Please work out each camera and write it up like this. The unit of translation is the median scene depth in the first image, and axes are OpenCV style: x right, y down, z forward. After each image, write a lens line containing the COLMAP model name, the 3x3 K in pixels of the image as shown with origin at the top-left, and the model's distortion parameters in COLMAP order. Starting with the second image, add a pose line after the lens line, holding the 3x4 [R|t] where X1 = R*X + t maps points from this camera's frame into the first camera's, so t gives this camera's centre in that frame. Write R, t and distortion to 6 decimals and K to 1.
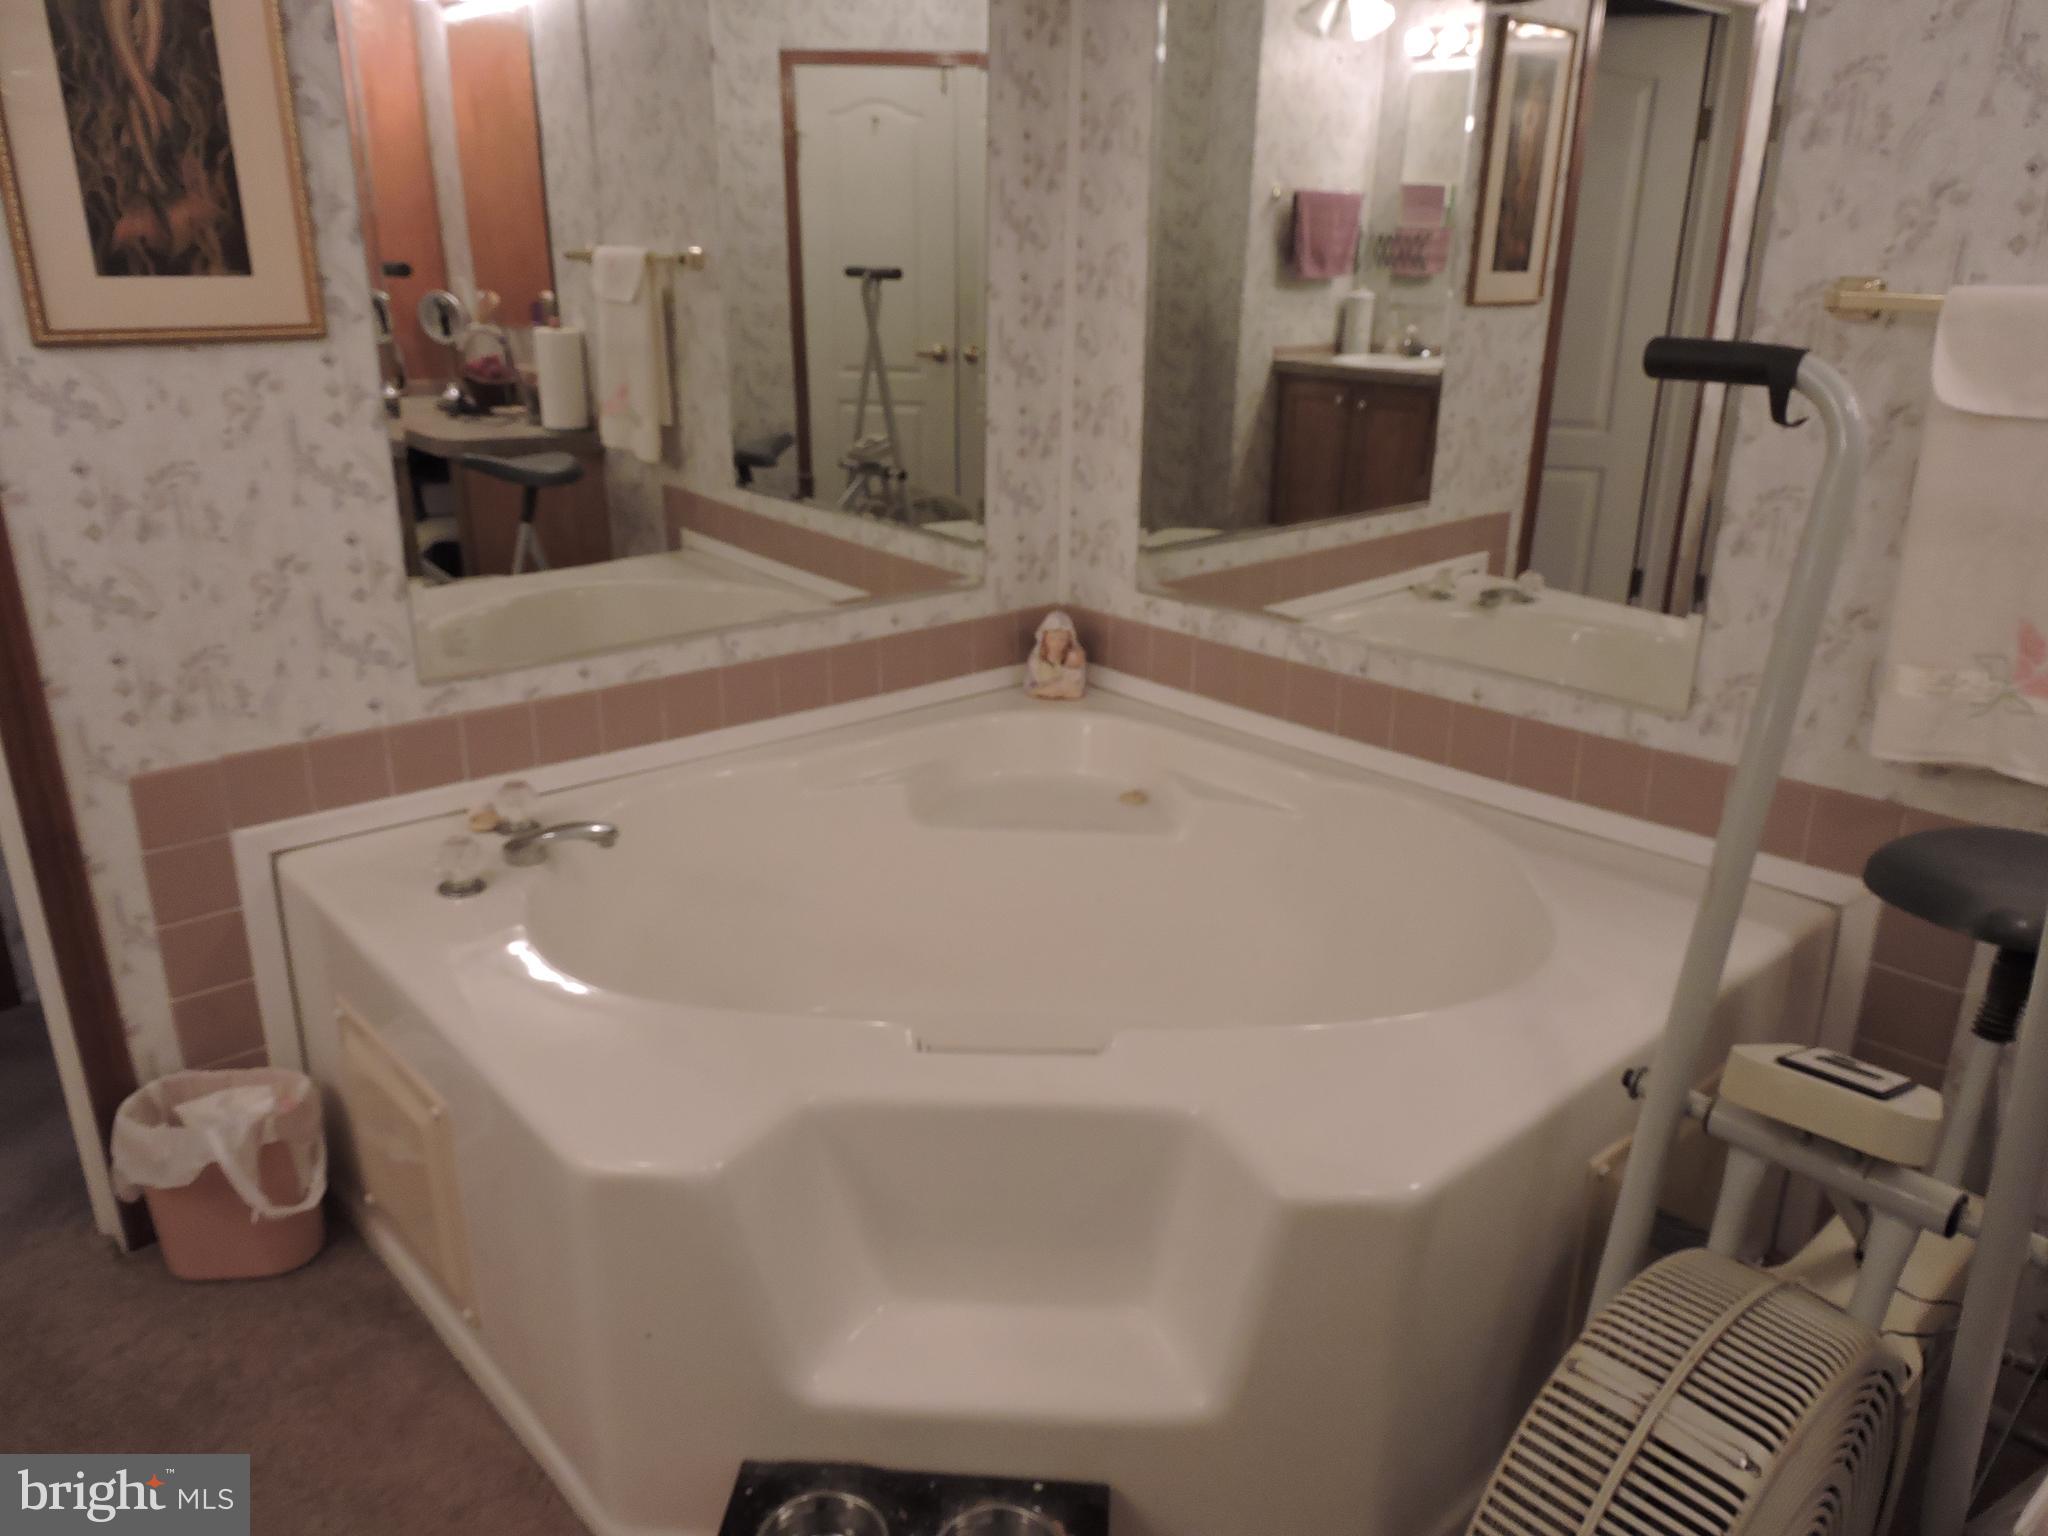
lens RADIAL K [[1460.8, 0, 1026.4], [0, 1460.8, 767.4], [0, 0, 1]] dist [-0.006358, 0.003556]
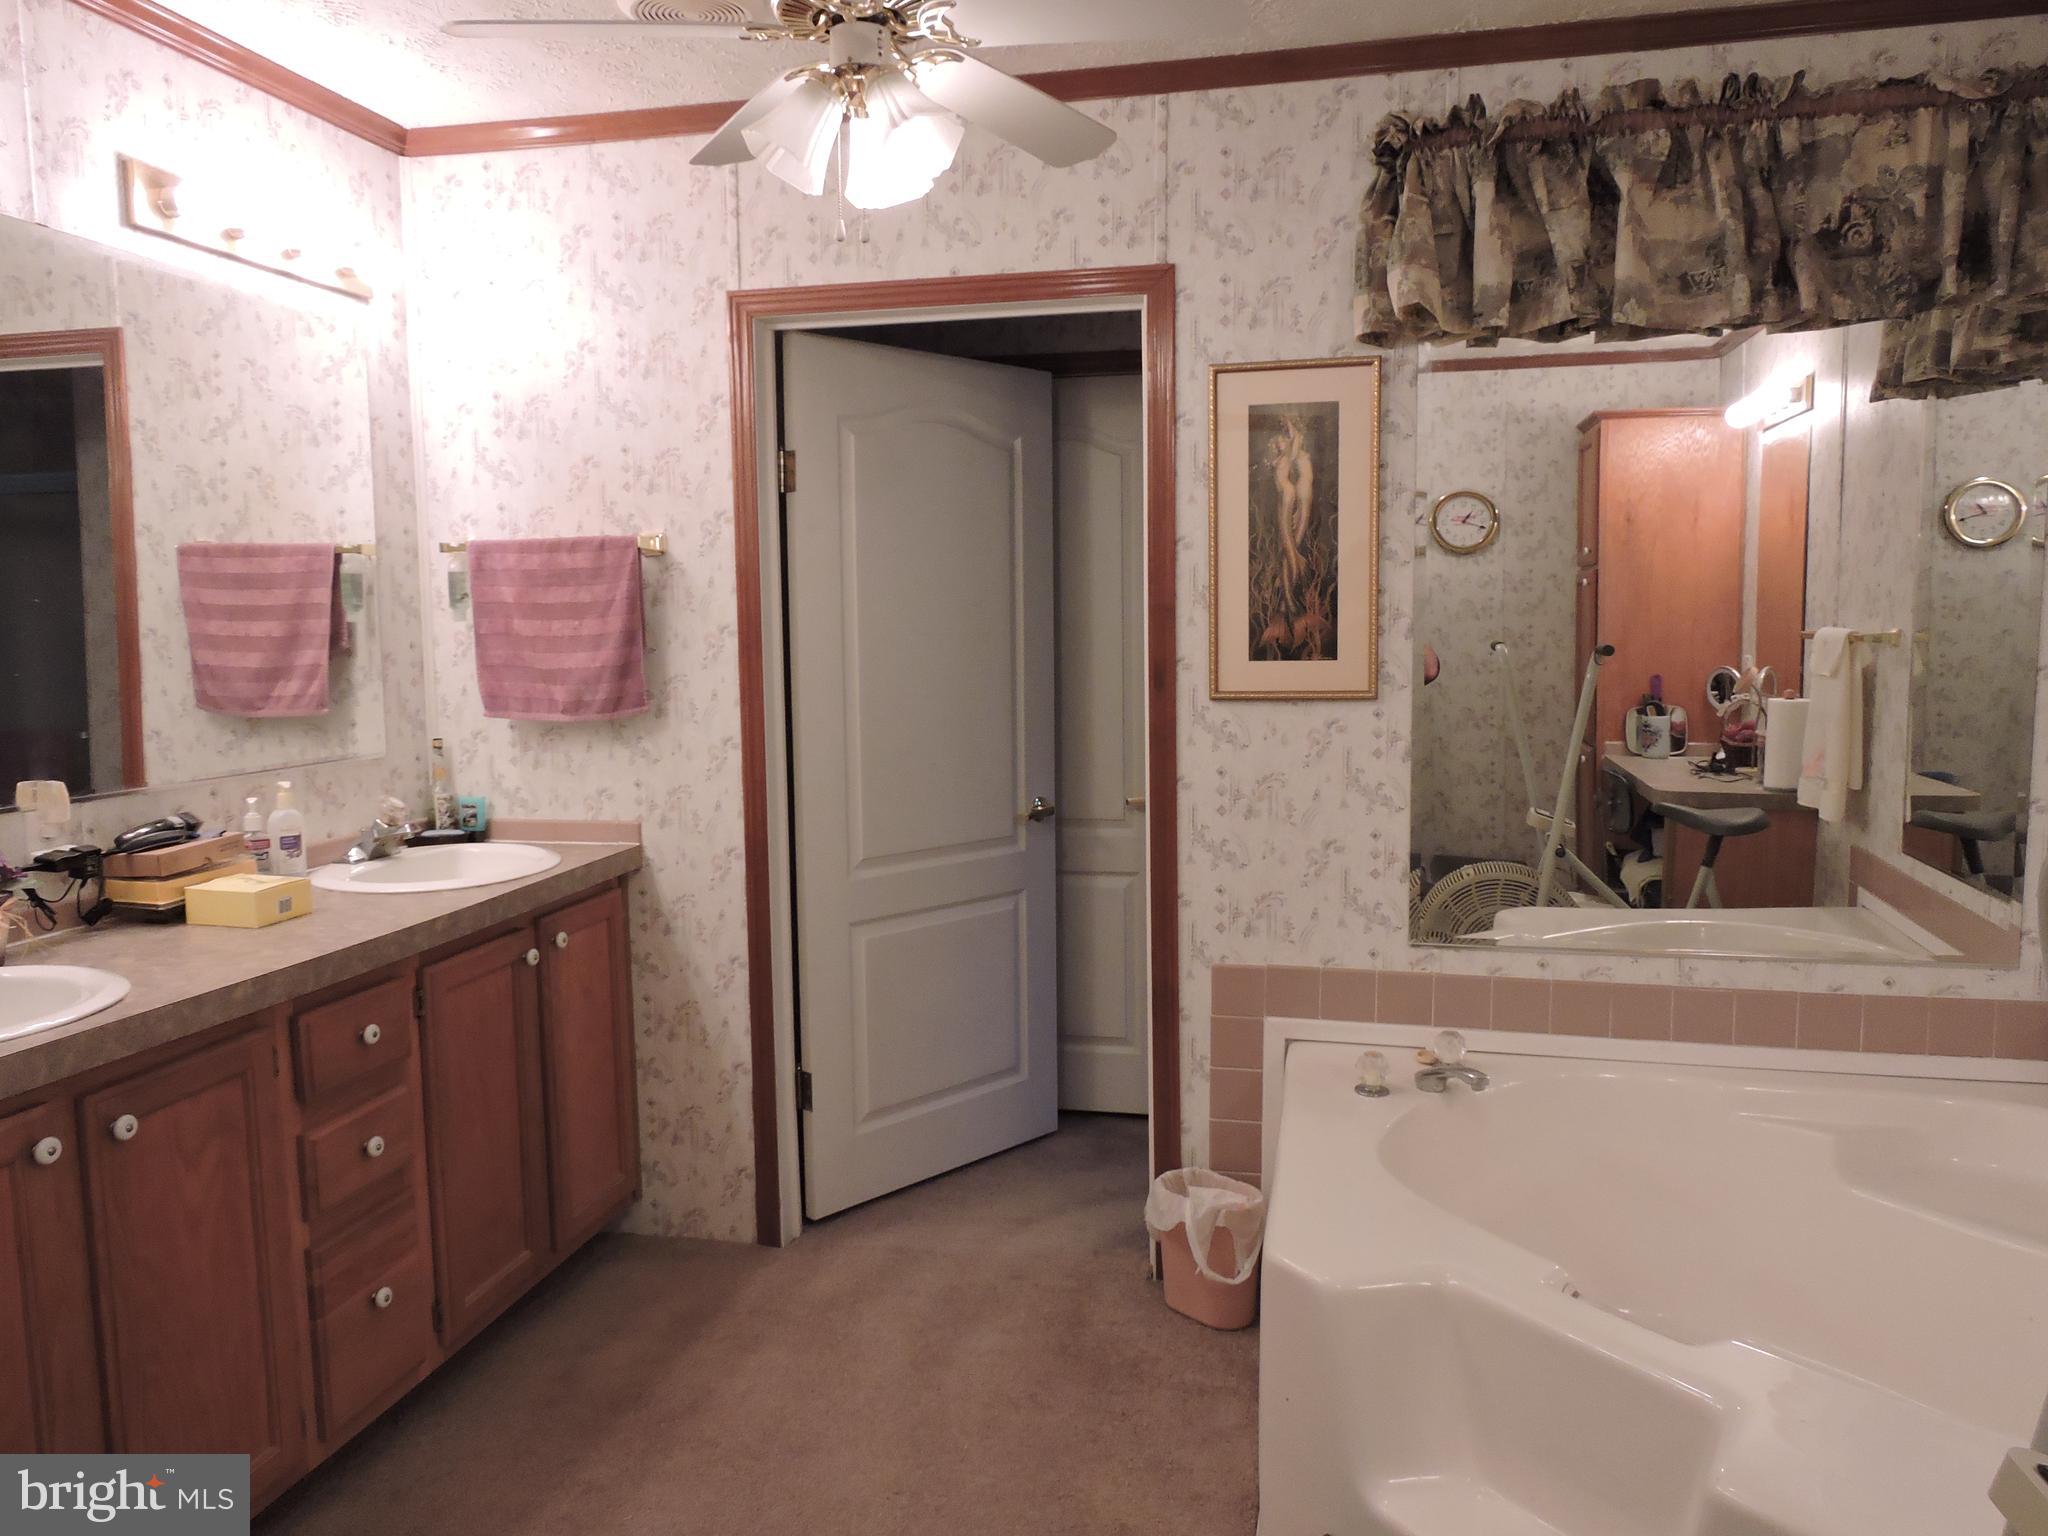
lens RADIAL K [[1460.8, 0, 1038.9], [0, 1460.8, 767.4], [0, 0, 1]] dist [-0.006358, 0.003556]
pose [[0.571369, 0.059782, -0.818513, 0.530764], [-0.253536, 0.961416, -0.106763, 0.017247], [0.780549, 0.268523, 0.564480, -0.087039]]
